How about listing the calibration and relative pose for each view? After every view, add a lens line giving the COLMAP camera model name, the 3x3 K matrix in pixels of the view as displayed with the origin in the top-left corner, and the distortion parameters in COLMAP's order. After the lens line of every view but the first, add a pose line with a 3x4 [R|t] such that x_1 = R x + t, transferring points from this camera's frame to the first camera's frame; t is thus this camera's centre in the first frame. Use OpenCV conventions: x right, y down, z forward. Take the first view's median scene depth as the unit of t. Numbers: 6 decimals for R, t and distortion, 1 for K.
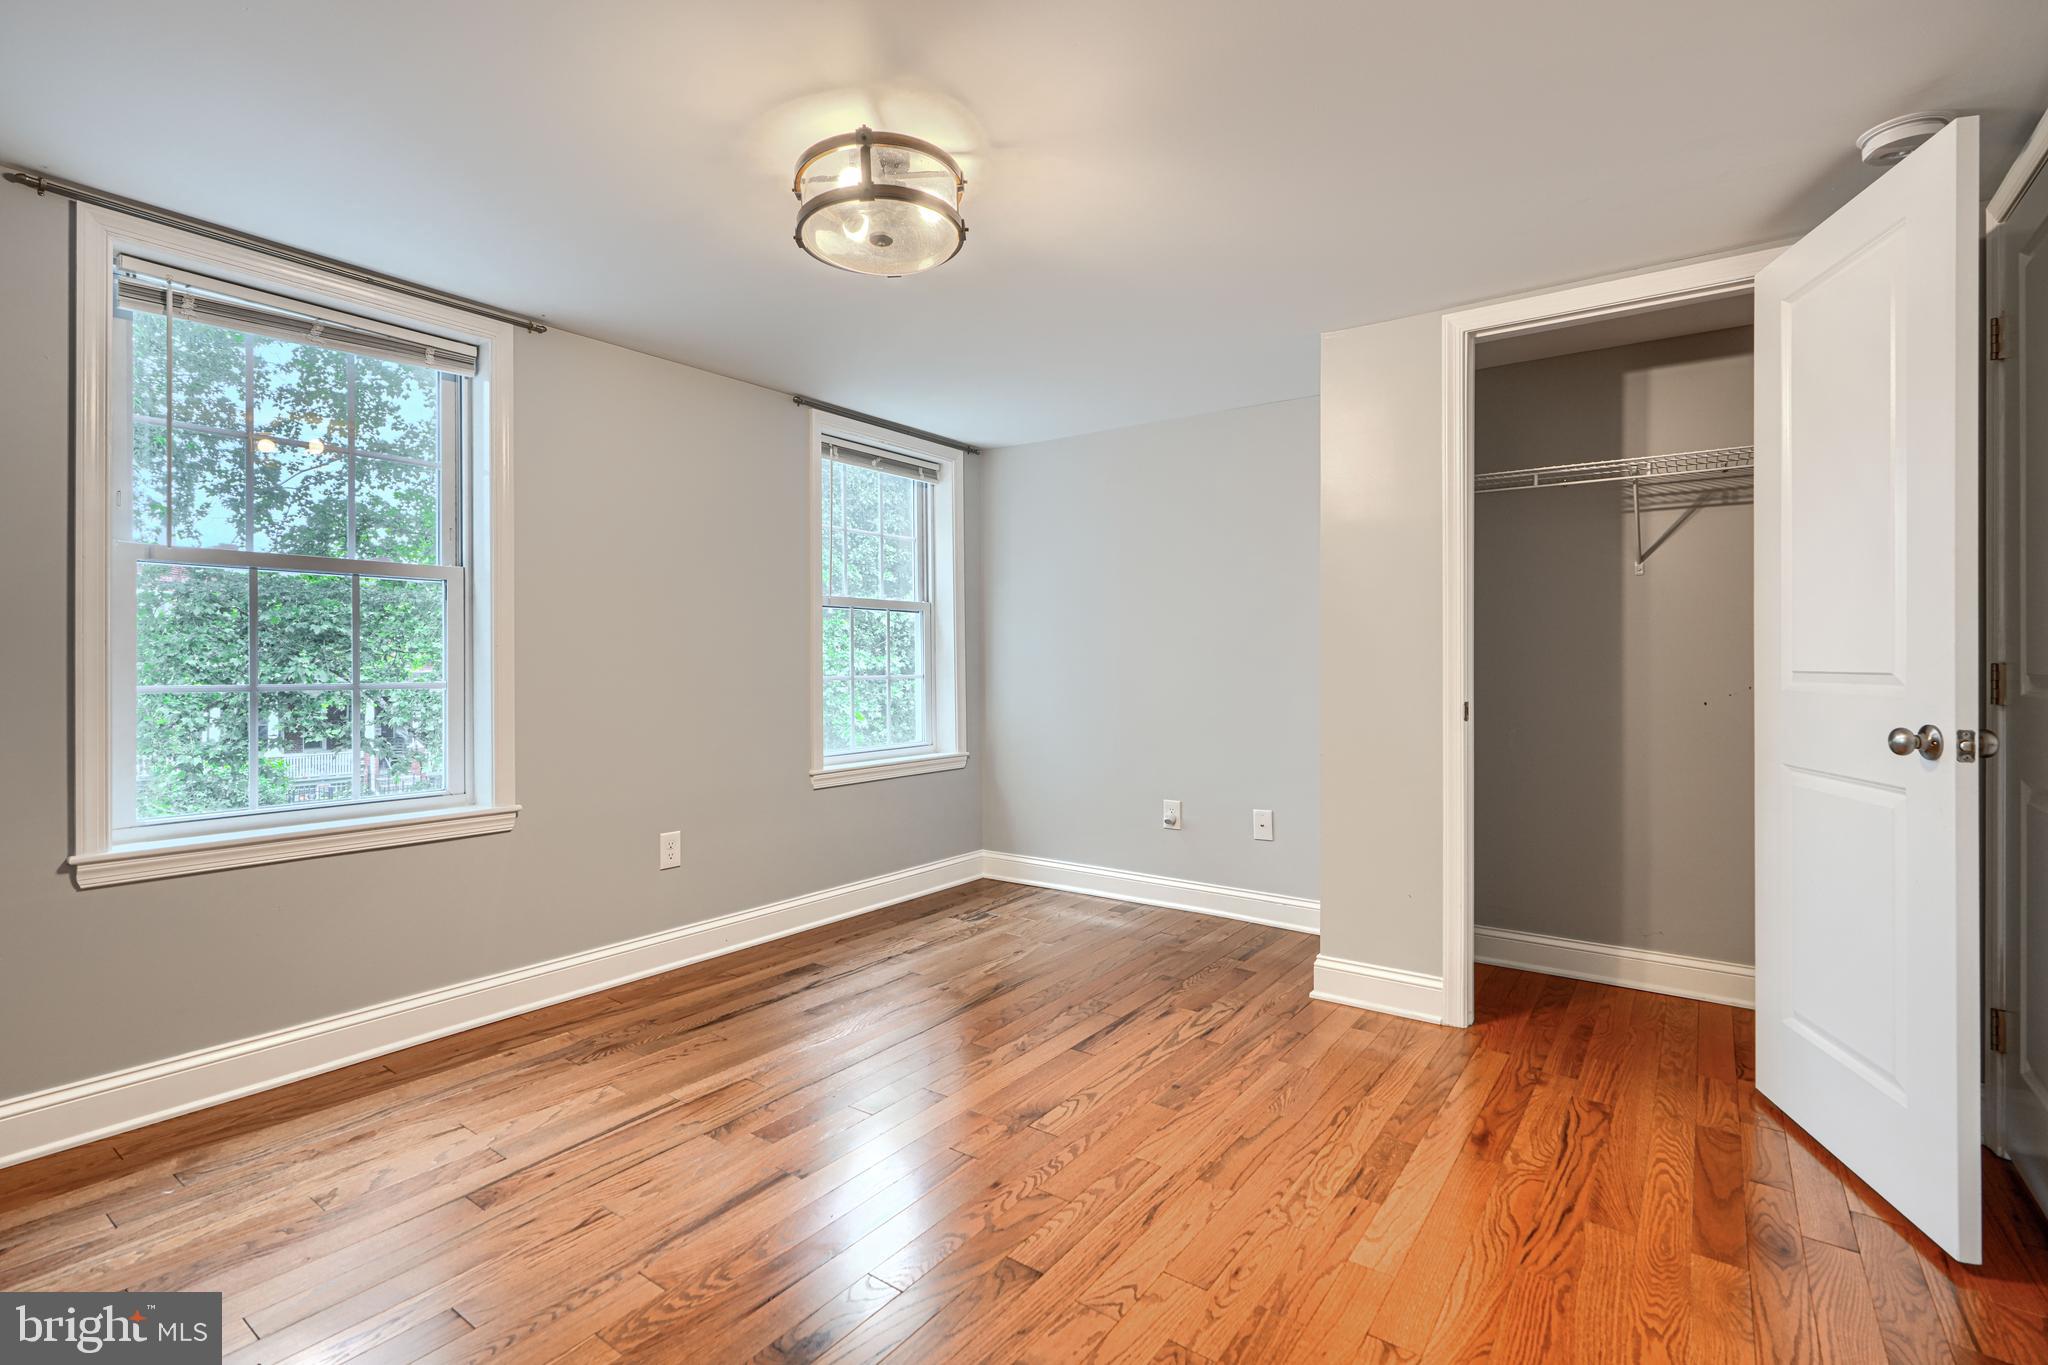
lens RADIAL K [[934.5, 0, 1022.1], [0, 934.5, 663.5], [0, 0, 1]] dist [0.002061, -0.000009]
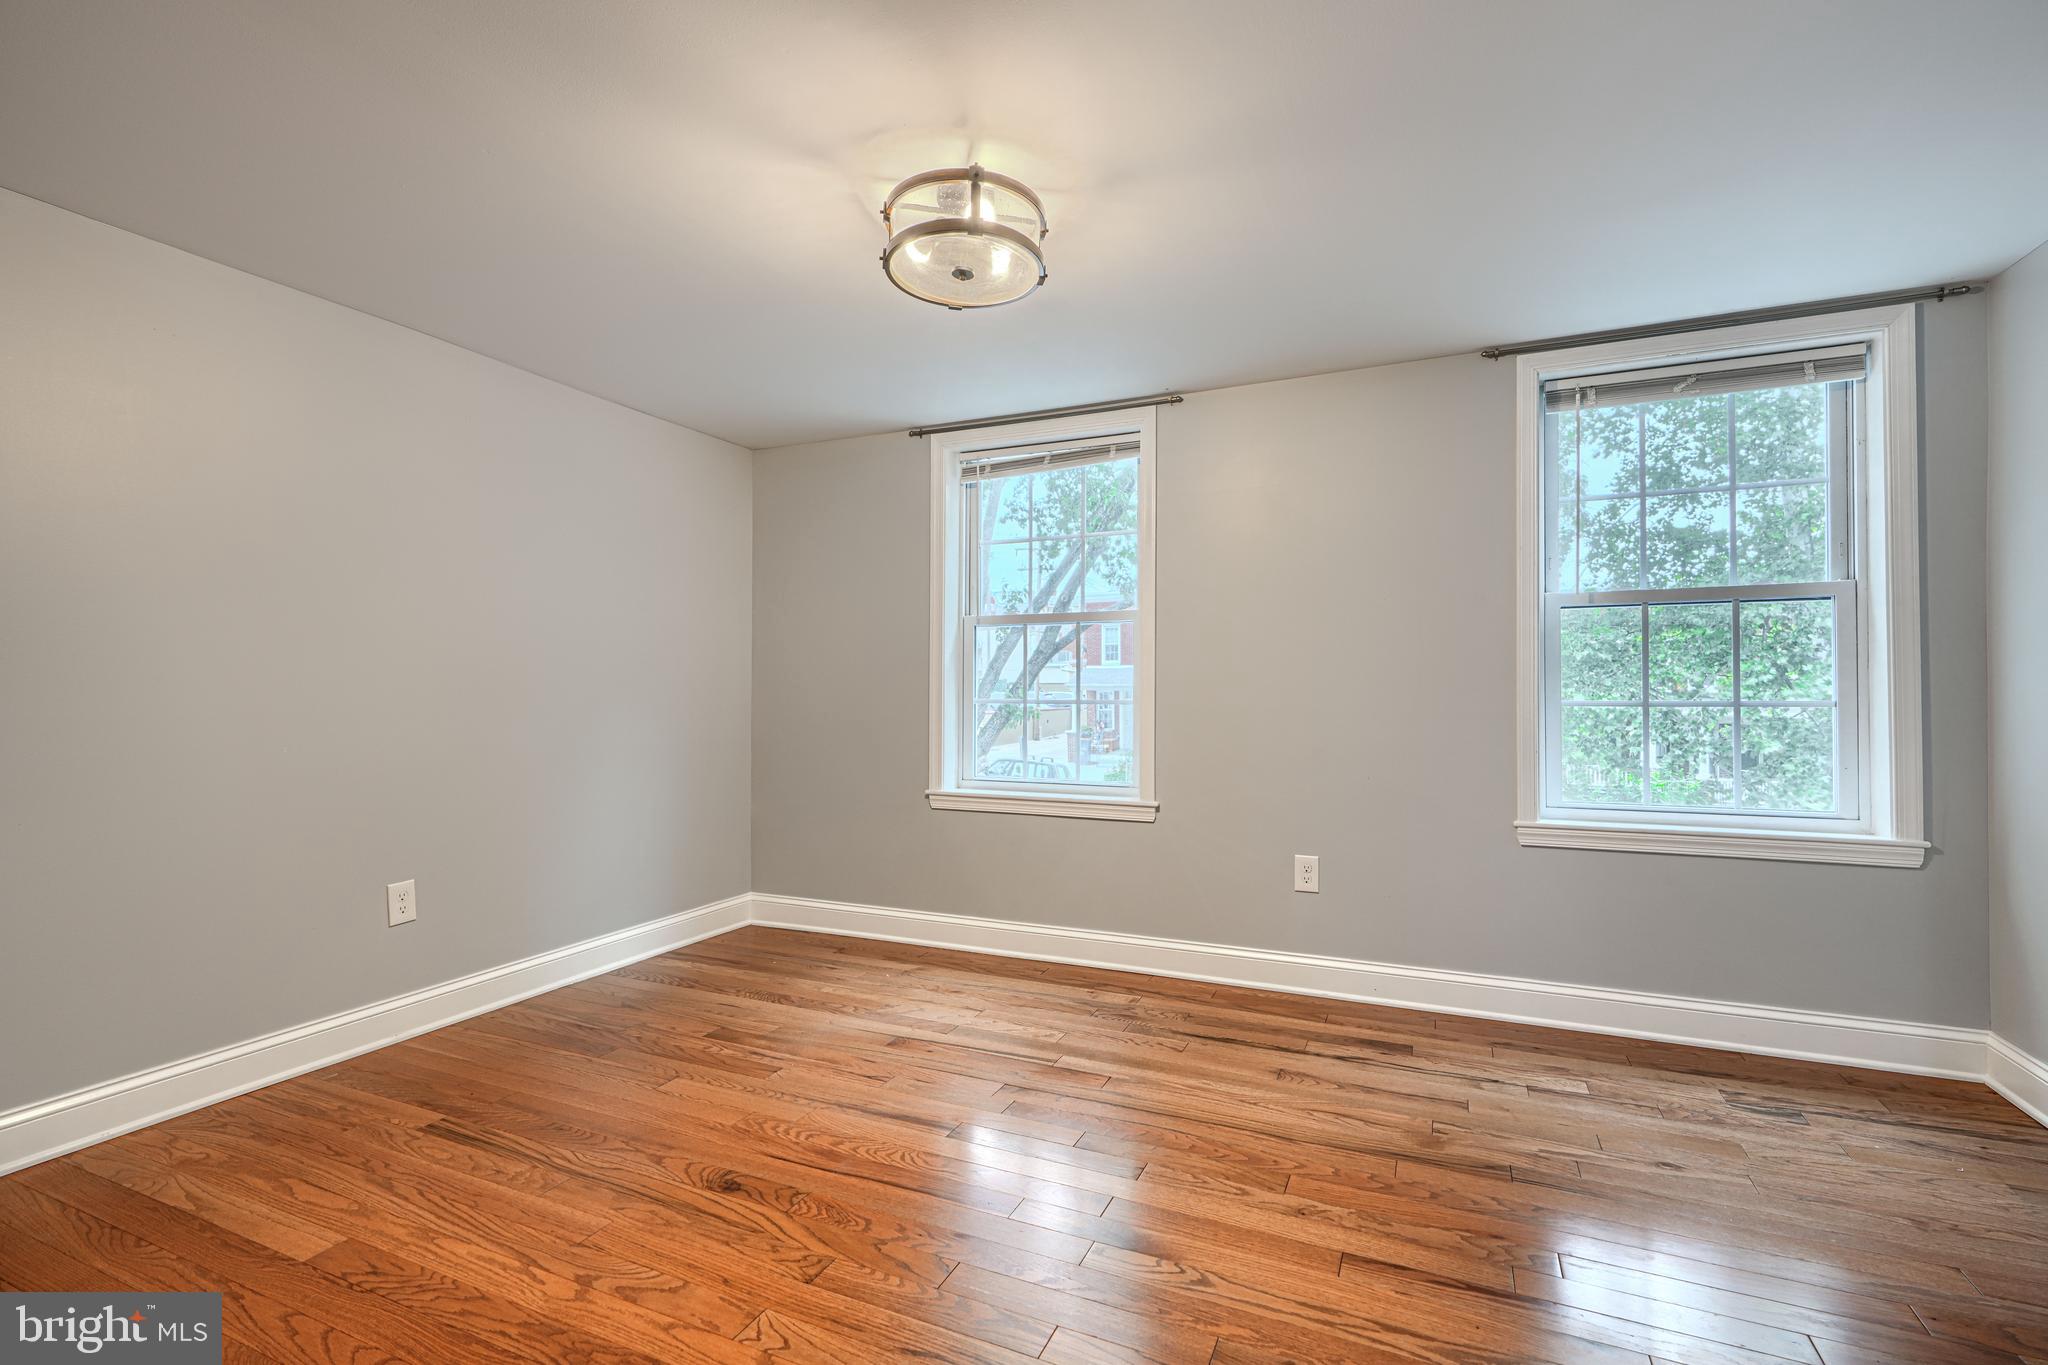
lens RADIAL K [[934.5, 0, 1025.5], [0, 934.5, 693.0], [0, 0, 1]] dist [0.002061, -0.000009]
pose [[0.208512, 0.002757, -0.978016, 0.611639], [0.001153, 0.999995, 0.003065, 0.006739], [0.978019, -0.001767, 0.208508, 0.588889]]
